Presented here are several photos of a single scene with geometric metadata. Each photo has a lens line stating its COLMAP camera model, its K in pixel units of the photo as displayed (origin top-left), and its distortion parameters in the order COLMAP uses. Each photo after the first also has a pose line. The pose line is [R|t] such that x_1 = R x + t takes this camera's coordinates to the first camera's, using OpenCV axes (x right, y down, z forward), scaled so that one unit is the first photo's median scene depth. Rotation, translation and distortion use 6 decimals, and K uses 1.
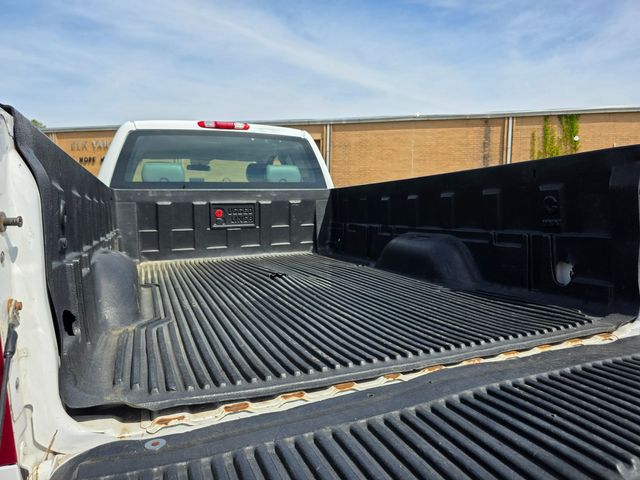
lens RADIAL K [[432.2, 0, 321.8], [0, 432.2, 241.4], [0, 0, 1]] dist [0.029513, -0.013512]
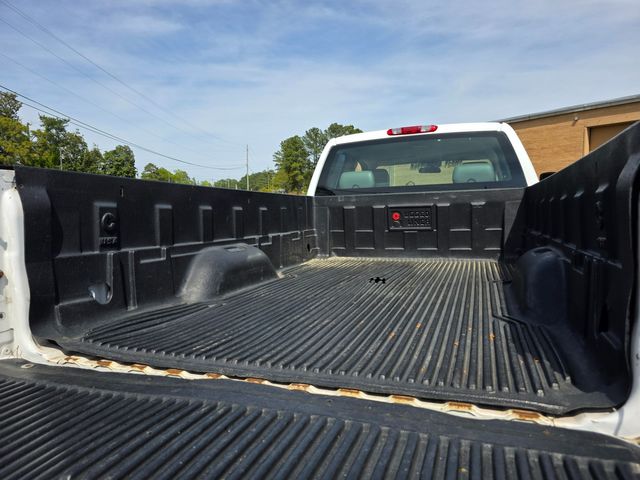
lens RADIAL K [[432.2, 0, 329.1], [0, 432.2, 243.5], [0, 0, 1]] dist [0.029513, -0.013512]
pose [[0.734740, 0.049955, -0.676507, 0.342189], [-0.042494, 0.998716, 0.027595, -0.020412], [0.677017, 0.008472, 0.735919, 0.120301]]
